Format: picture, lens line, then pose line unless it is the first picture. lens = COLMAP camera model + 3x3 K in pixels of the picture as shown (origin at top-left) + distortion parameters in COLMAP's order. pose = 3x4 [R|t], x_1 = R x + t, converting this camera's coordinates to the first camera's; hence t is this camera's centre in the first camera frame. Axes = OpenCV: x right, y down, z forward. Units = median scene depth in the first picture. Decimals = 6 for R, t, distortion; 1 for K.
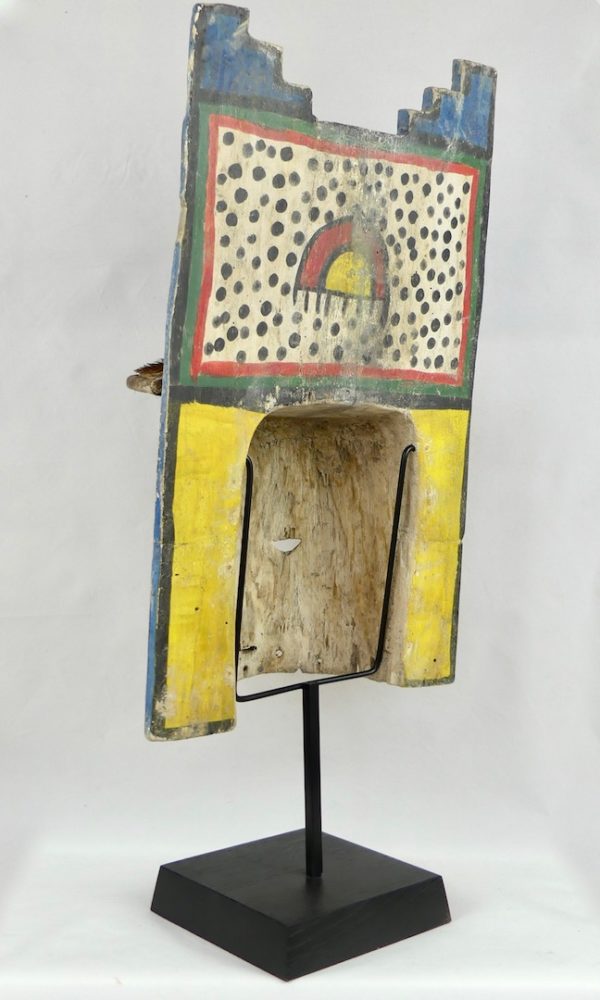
lens RADIAL K [[1247.3, 0, 312.8], [0, 1247.3, 502.2], [0, 0, 1]] dist [-0.029647, -0.007806]
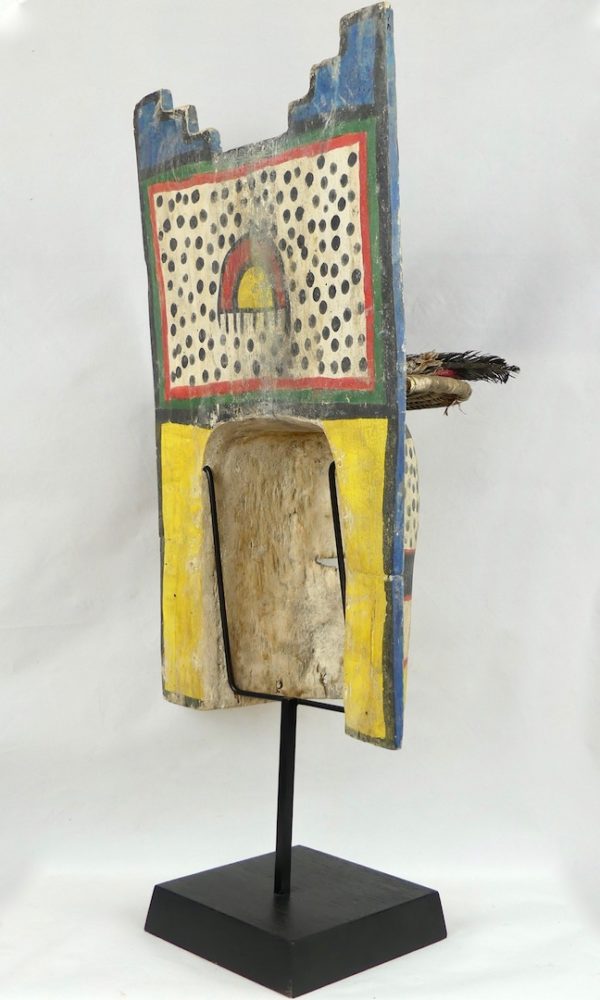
lens RADIAL K [[1253.7, 0, 315.8], [0, 1253.7, 499.3], [0, 0, 1]] dist [-0.046169, -0.008118]
pose [[0.058724, 0.024095, -0.997983, 1.045985], [-0.071447, 0.997246, 0.019873, -0.037050], [0.995714, 0.070136, 0.060284, 0.998606]]
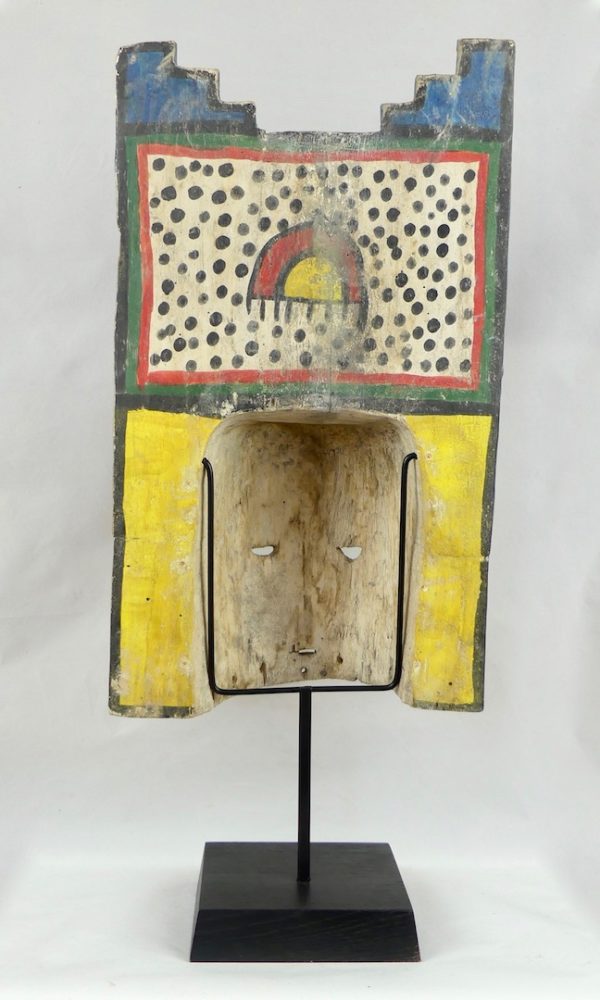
lens RADIAL K [[1247.3, 0, 312.8], [0, 1247.3, 502.2], [0, 0, 1]] dist [-0.029647, -0.007806]
pose [[0.785977, 0.034845, -0.617273, 0.650145], [-0.044882, 0.998992, -0.000755, -0.004181], [0.616624, 0.028298, 0.786749, 0.219200]]
